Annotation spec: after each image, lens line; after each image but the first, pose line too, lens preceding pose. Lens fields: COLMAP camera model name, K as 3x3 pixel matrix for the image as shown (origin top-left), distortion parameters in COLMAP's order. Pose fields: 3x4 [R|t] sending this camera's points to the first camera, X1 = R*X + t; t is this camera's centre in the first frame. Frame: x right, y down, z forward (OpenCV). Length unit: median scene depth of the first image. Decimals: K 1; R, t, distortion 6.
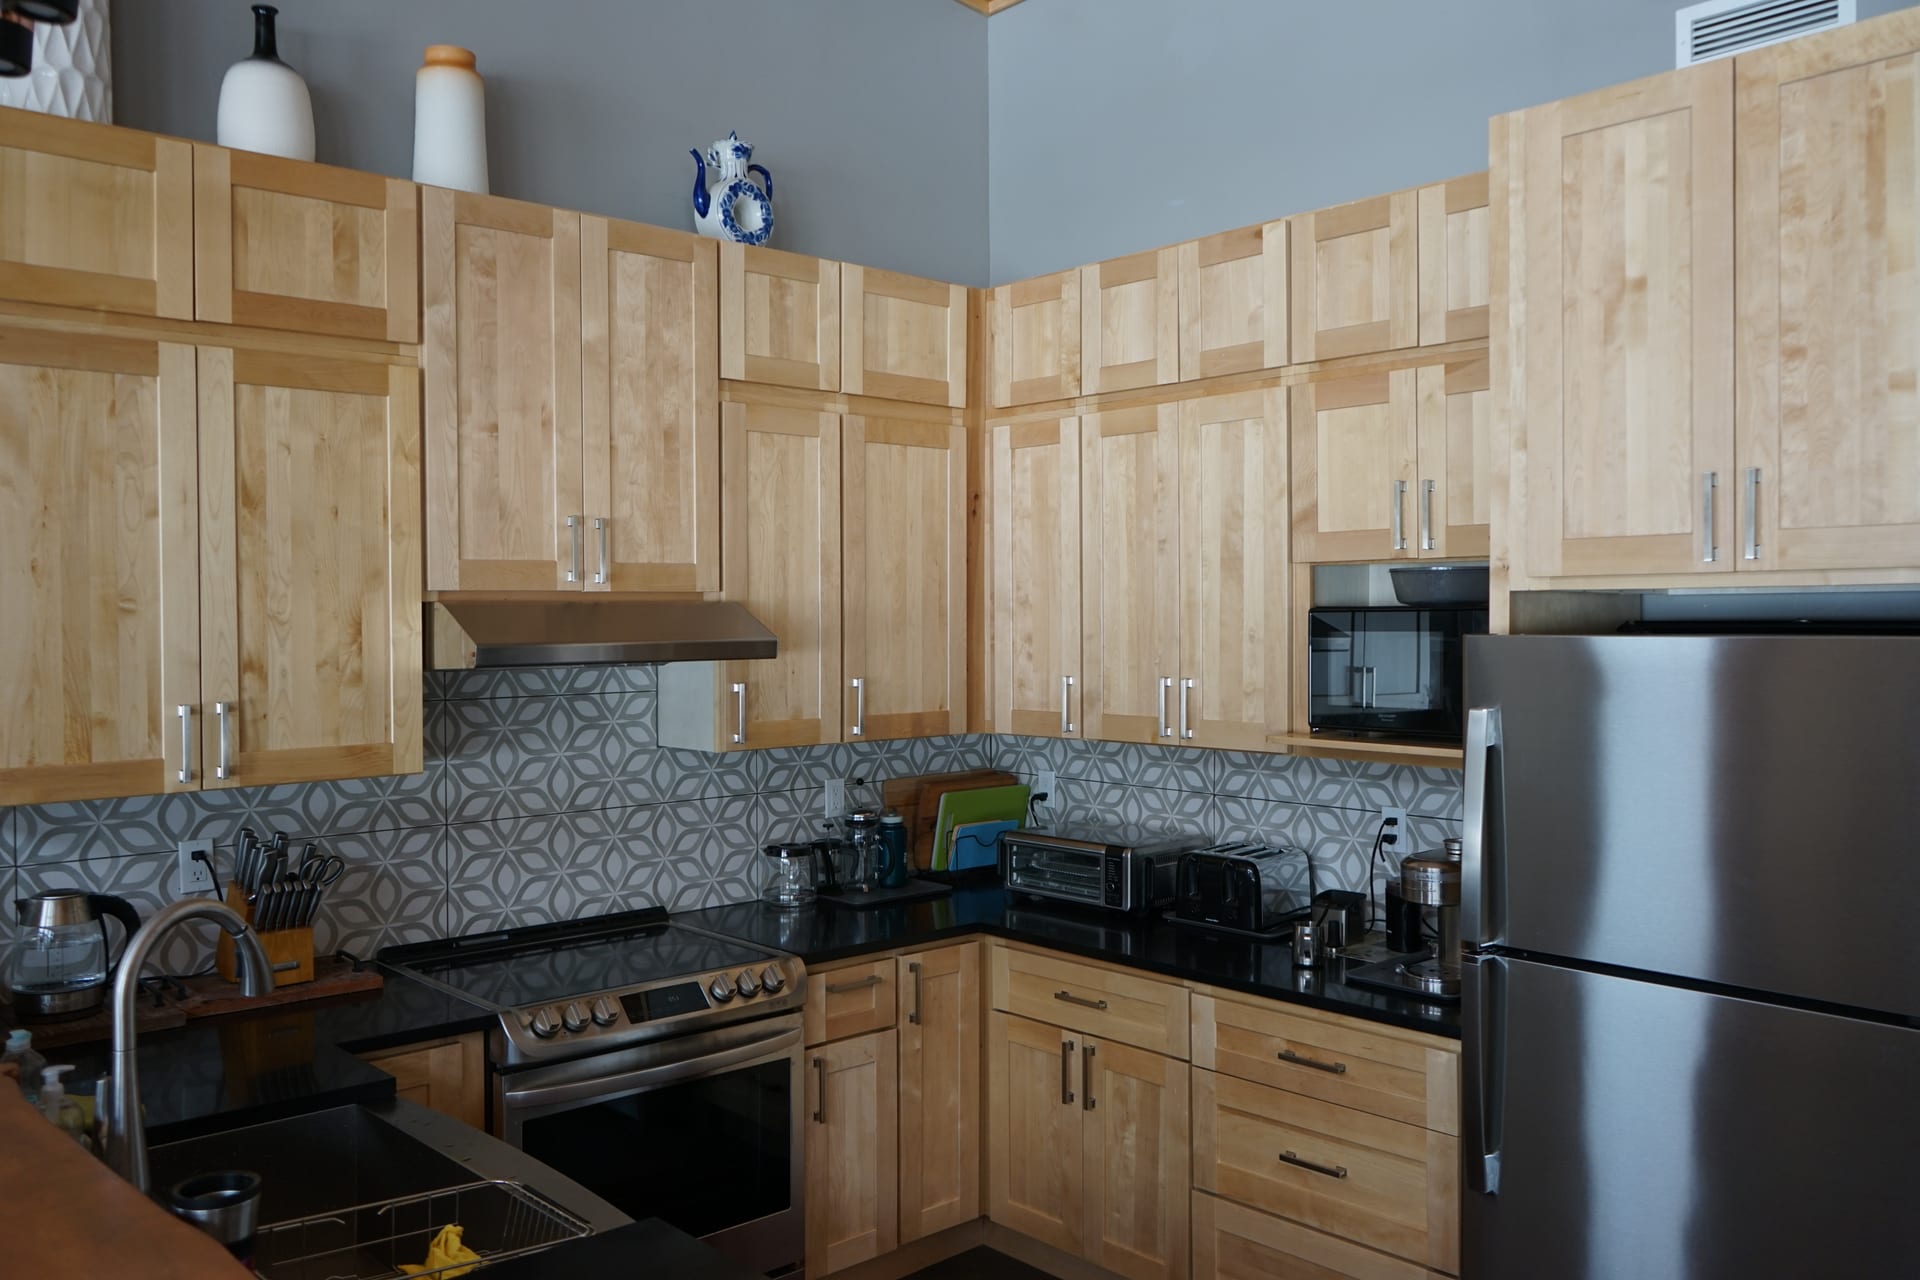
lens RADIAL K [[1535.4, 0, 960.9], [0, 1535.4, 647.5], [0, 0, 1]] dist [-0.004157, 0.002579]
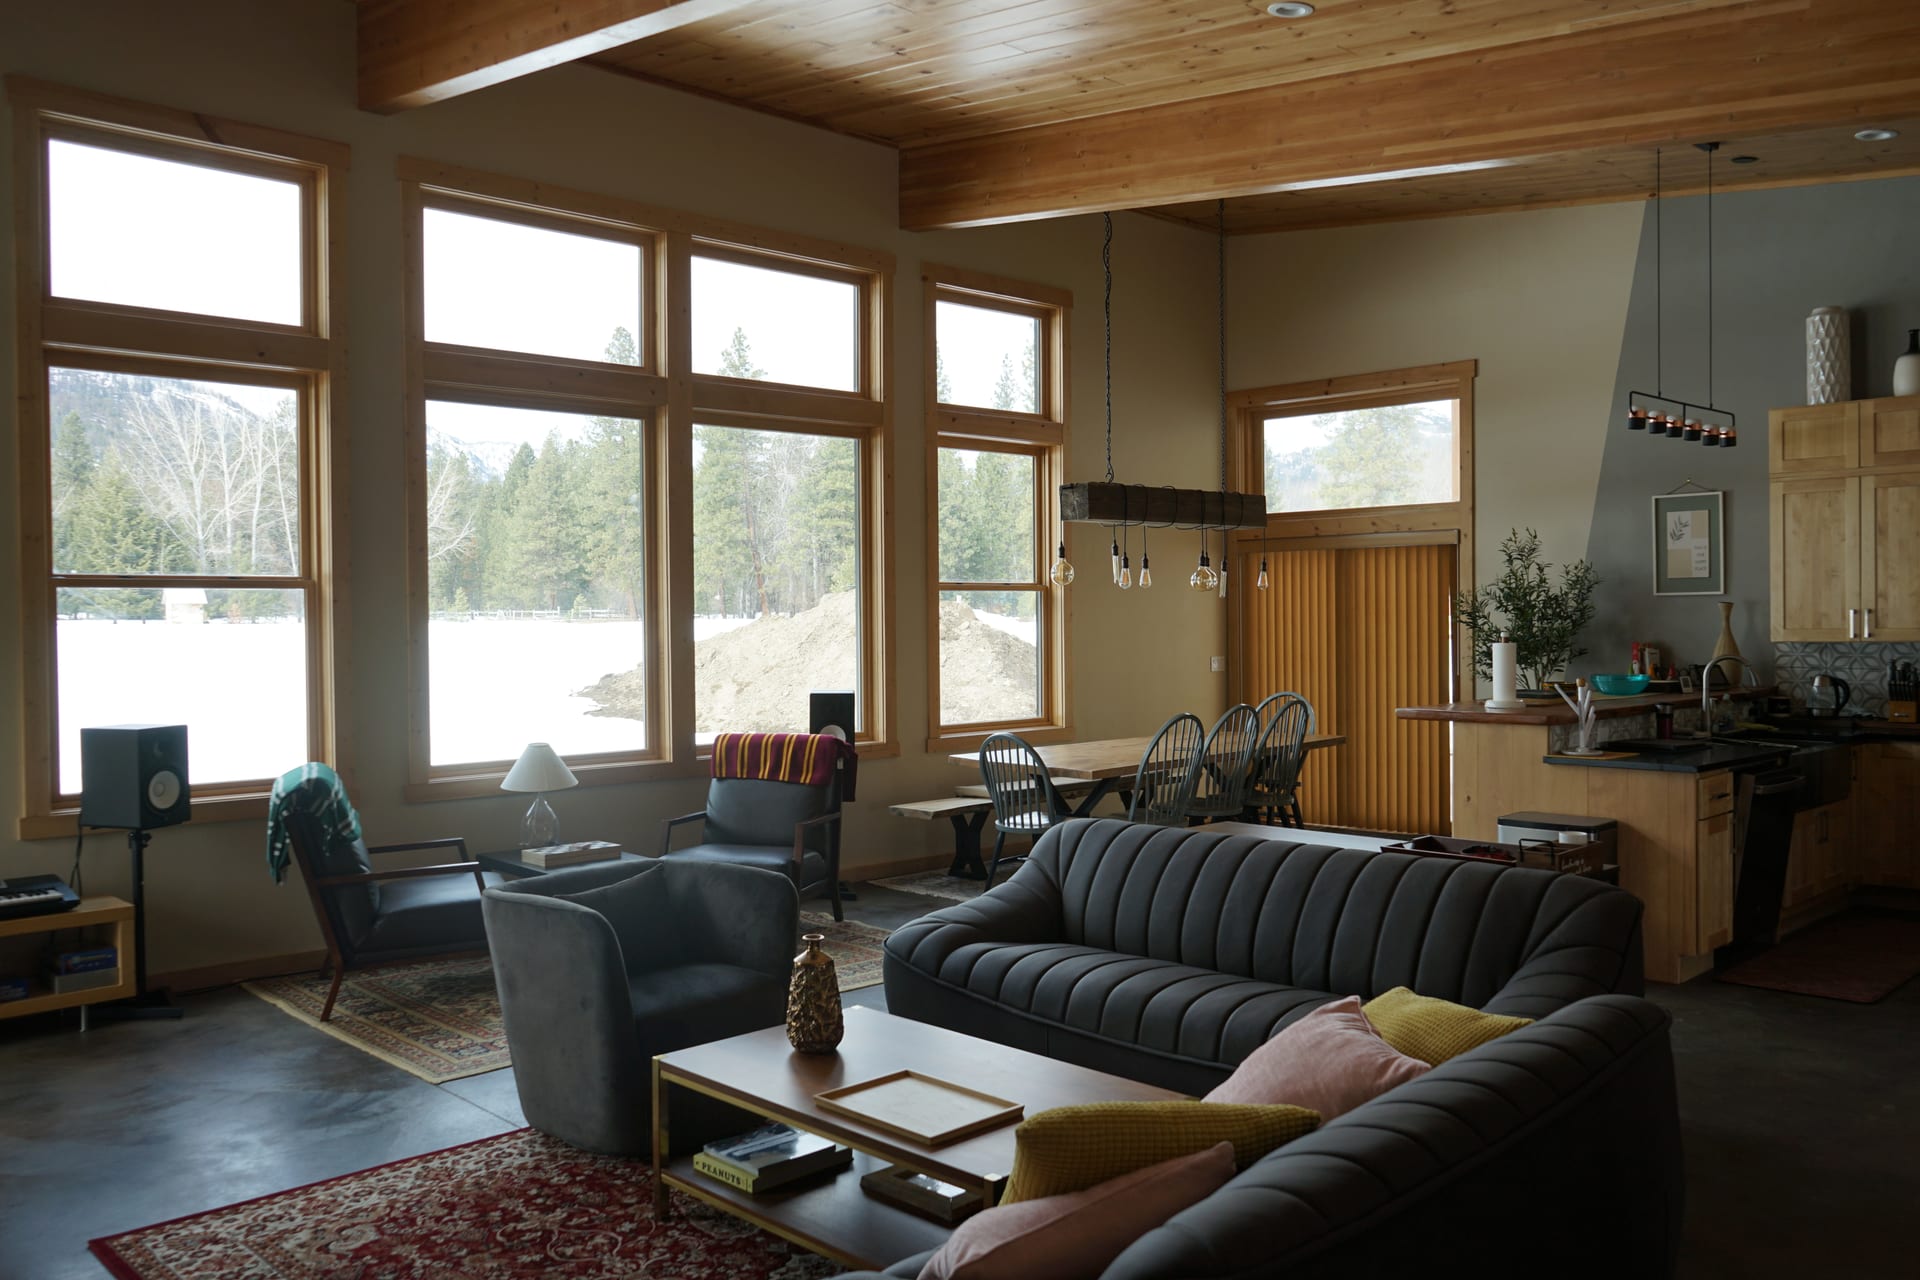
lens RADIAL K [[1535.4, 0, 956.0], [0, 1535.4, 628.1], [0, 0, 1]] dist [-0.004157, 0.002579]
pose [[0.034971, 0.015526, -0.999268, 2.144692], [-0.010672, 0.999828, 0.015162, 0.045888], [0.999331, 0.010134, 0.035130, -0.686950]]
